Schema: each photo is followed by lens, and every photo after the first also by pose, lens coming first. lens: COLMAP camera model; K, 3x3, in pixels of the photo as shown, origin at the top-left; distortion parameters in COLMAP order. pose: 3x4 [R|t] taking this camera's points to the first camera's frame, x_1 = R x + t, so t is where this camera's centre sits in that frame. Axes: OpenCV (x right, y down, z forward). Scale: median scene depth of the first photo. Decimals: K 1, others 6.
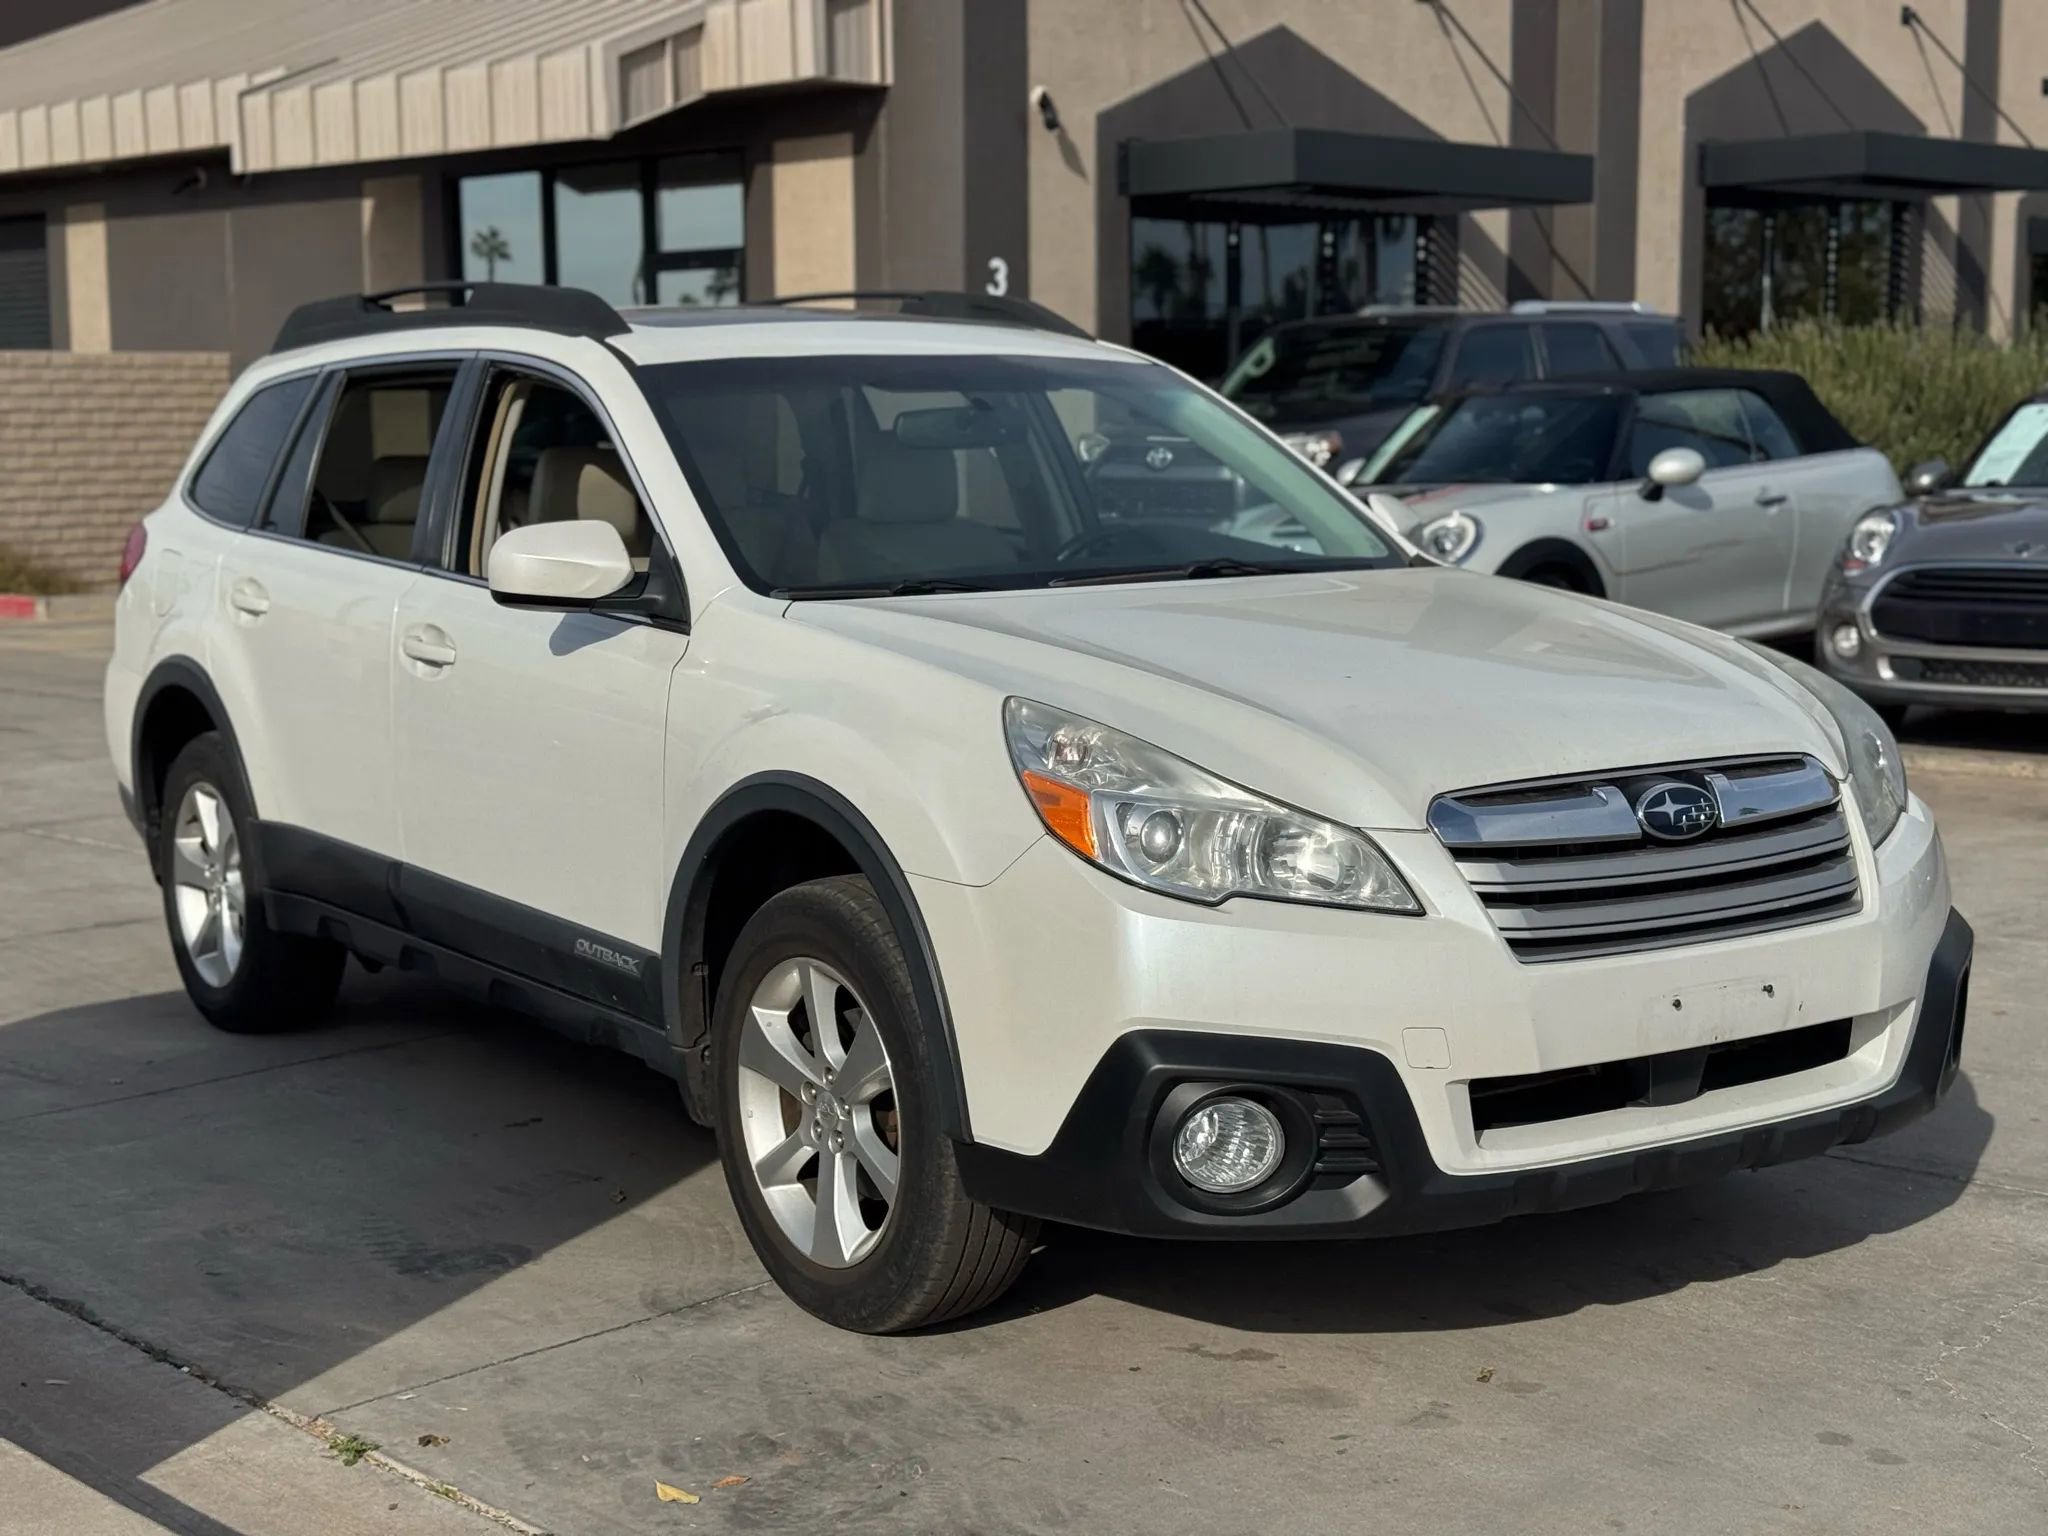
lens RADIAL K [[2854.0, 0, 1018.6], [0, 2854.0, 780.5], [0, 0, 1]] dist [0.183479, -0.370811]
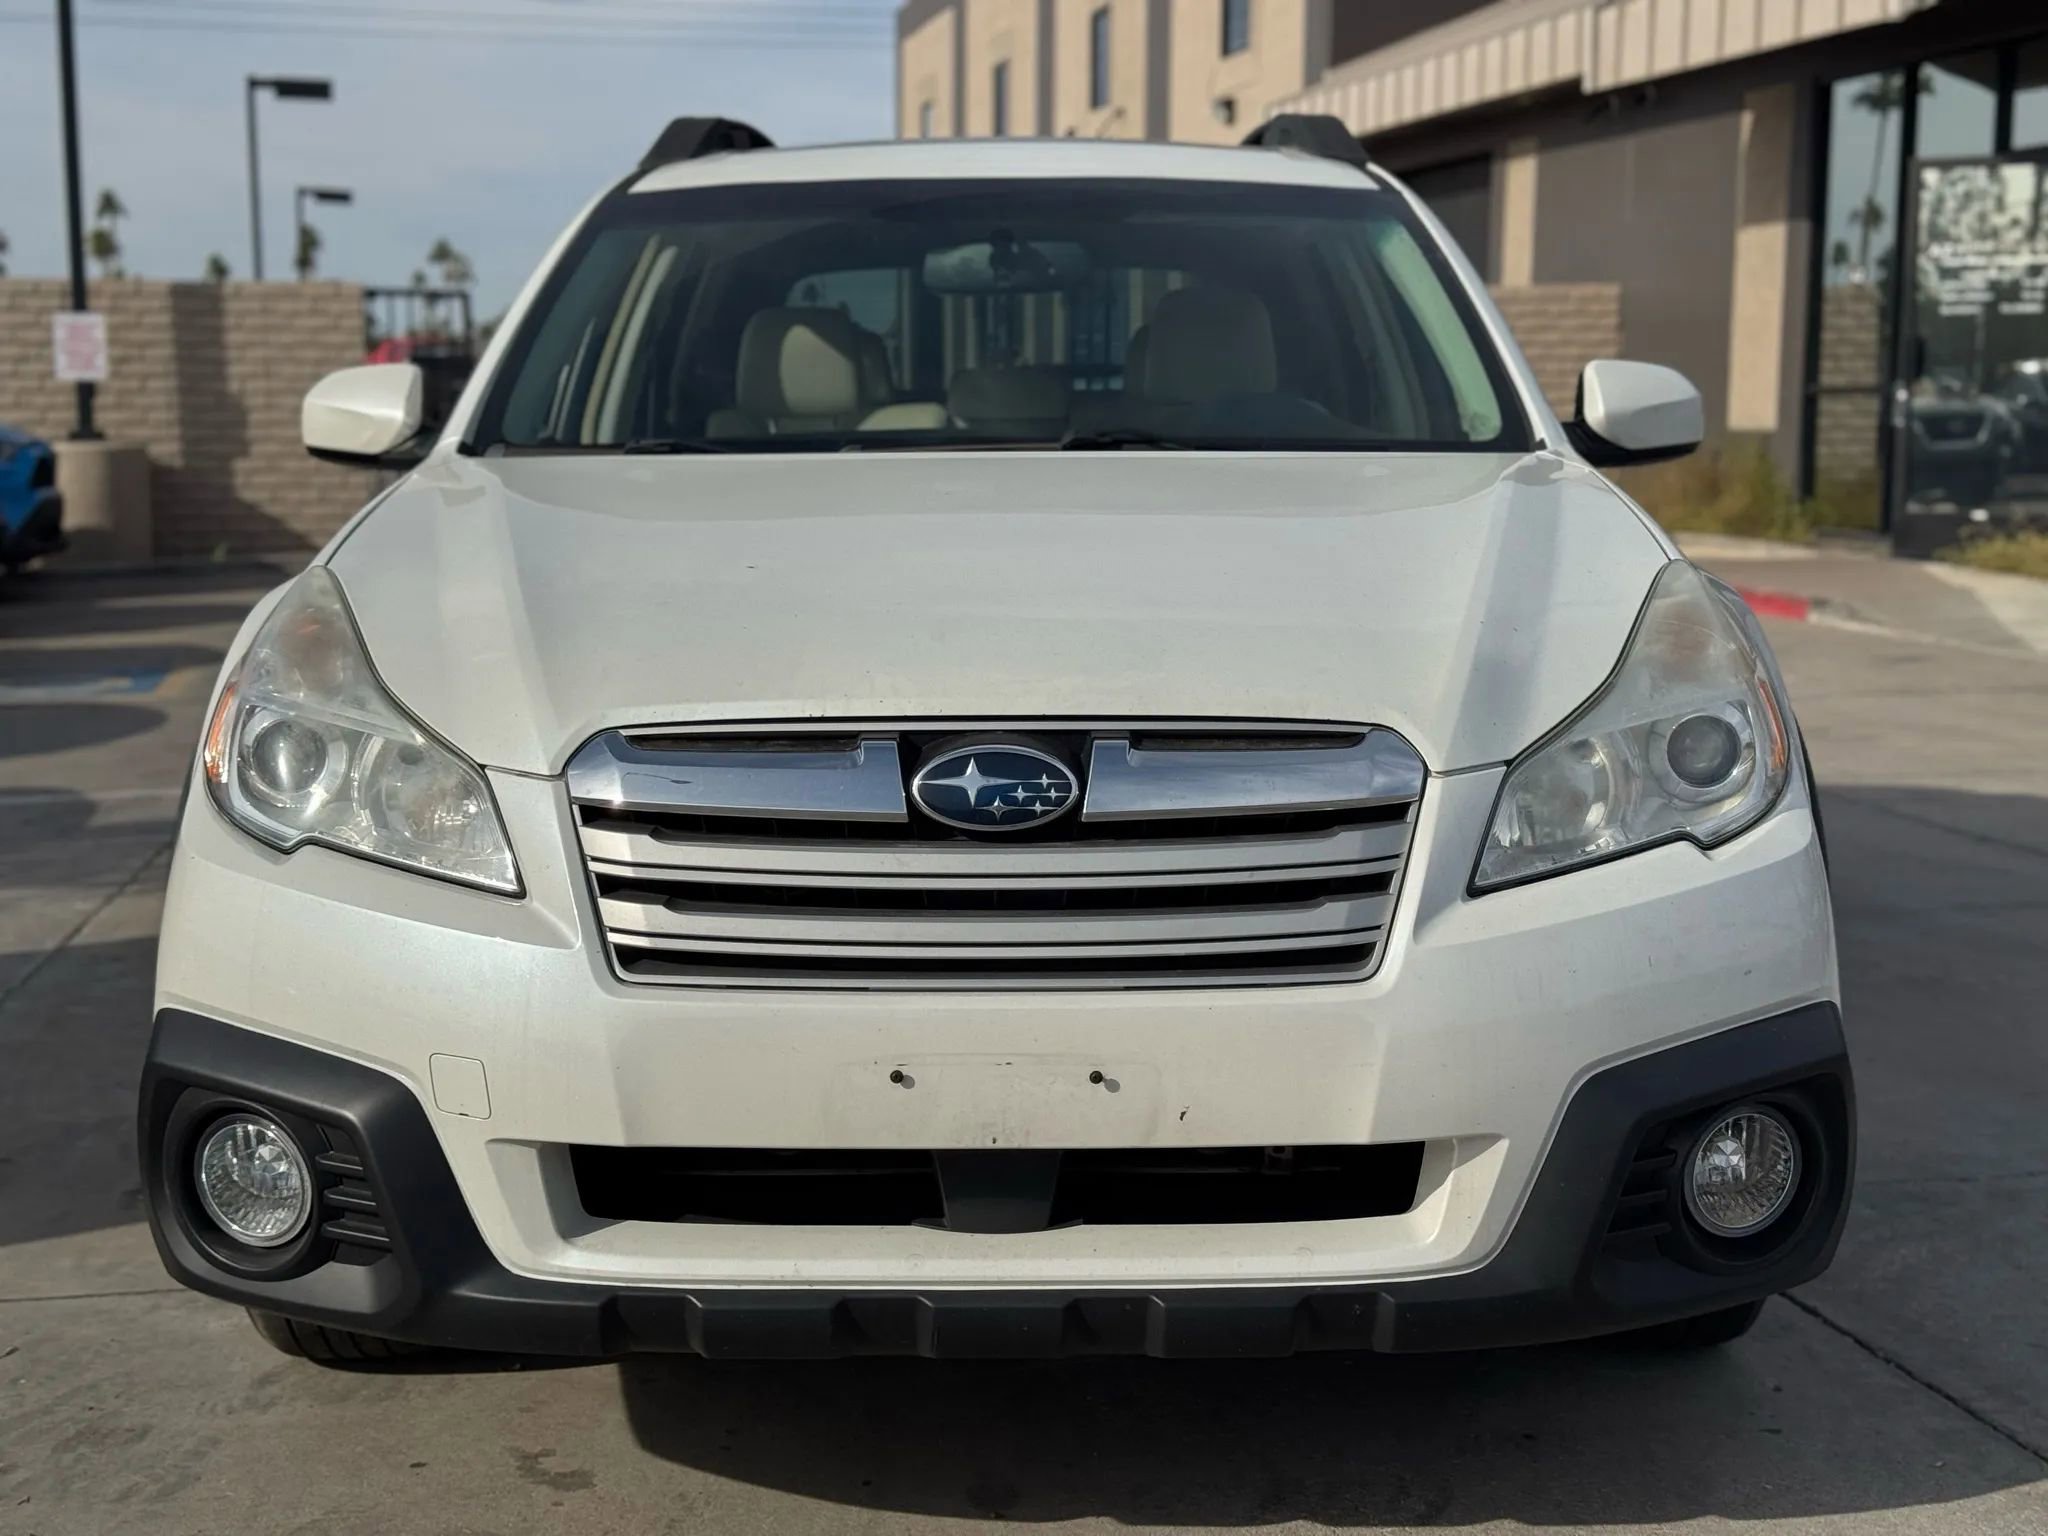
lens RADIAL K [[2838.2, 0, 1017.4], [0, 2838.2, 780.1], [0, 0, 1]] dist [0.175856, -0.334579]
pose [[0.824747, 0.083152, -0.559354, 0.561385], [-0.074798, 0.996480, 0.037848, -0.015039], [0.560533, 0.010624, 0.828064, 0.443915]]
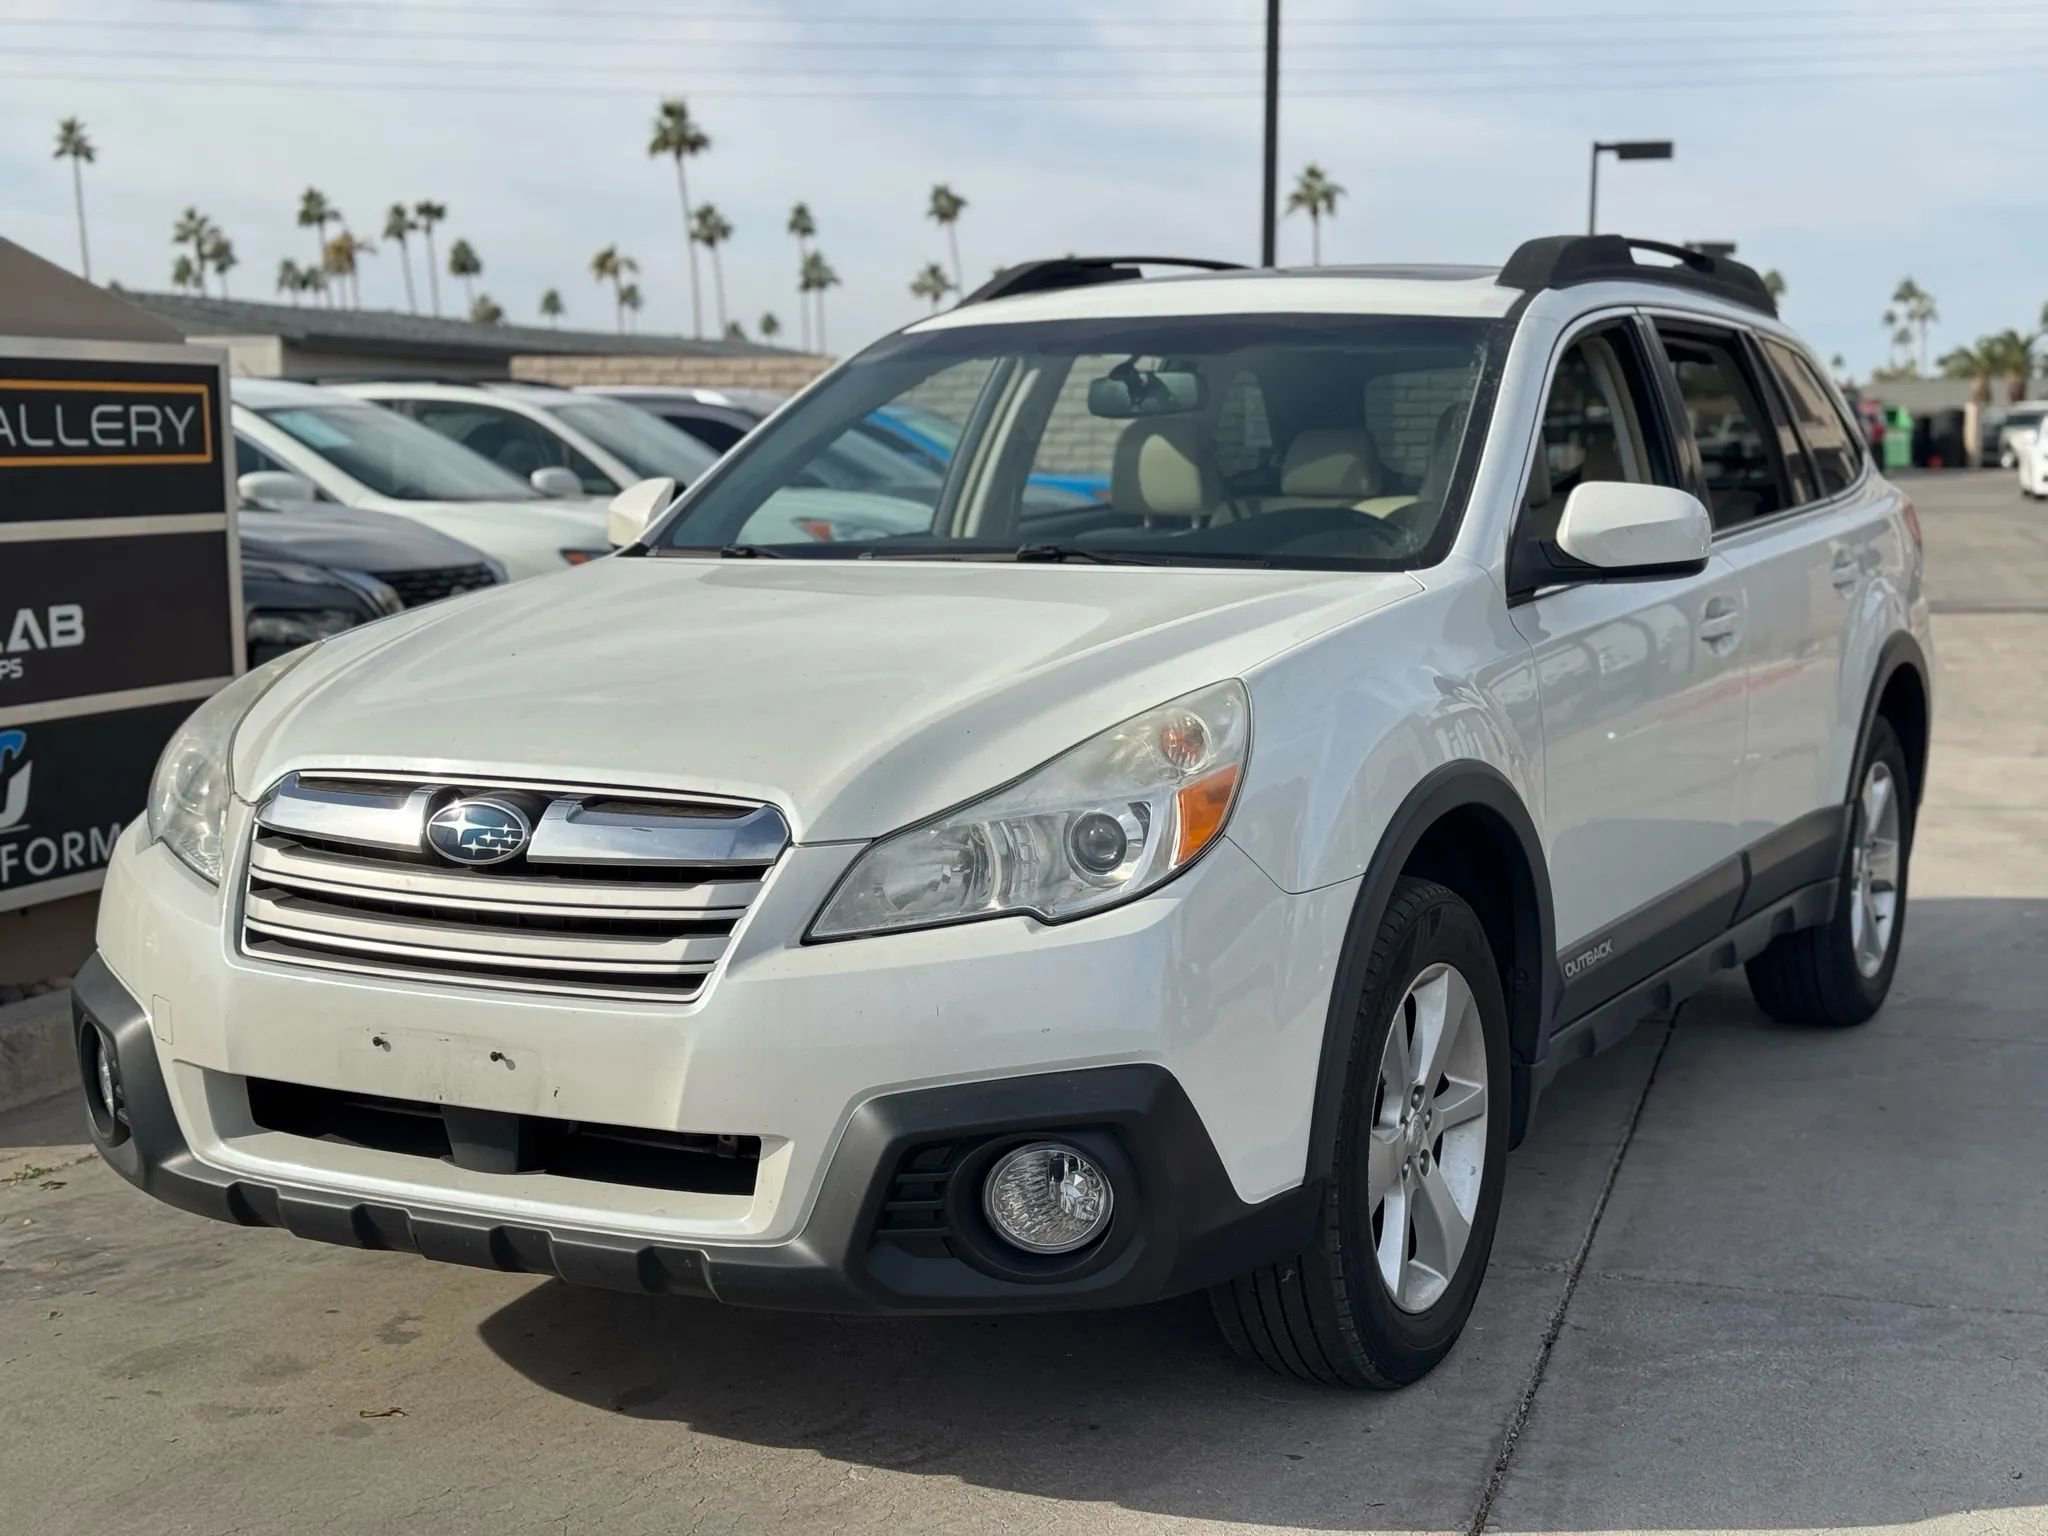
lens RADIAL K [[2838.2, 0, 1017.4], [0, 2838.2, 780.1], [0, 0, 1]] dist [0.175856, -0.334579]
pose [[0.456002, 0.114305, -0.882608, 0.995549], [-0.112483, 0.991167, 0.070250, -0.078012], [0.882842, 0.067244, 0.464832, 0.704838]]
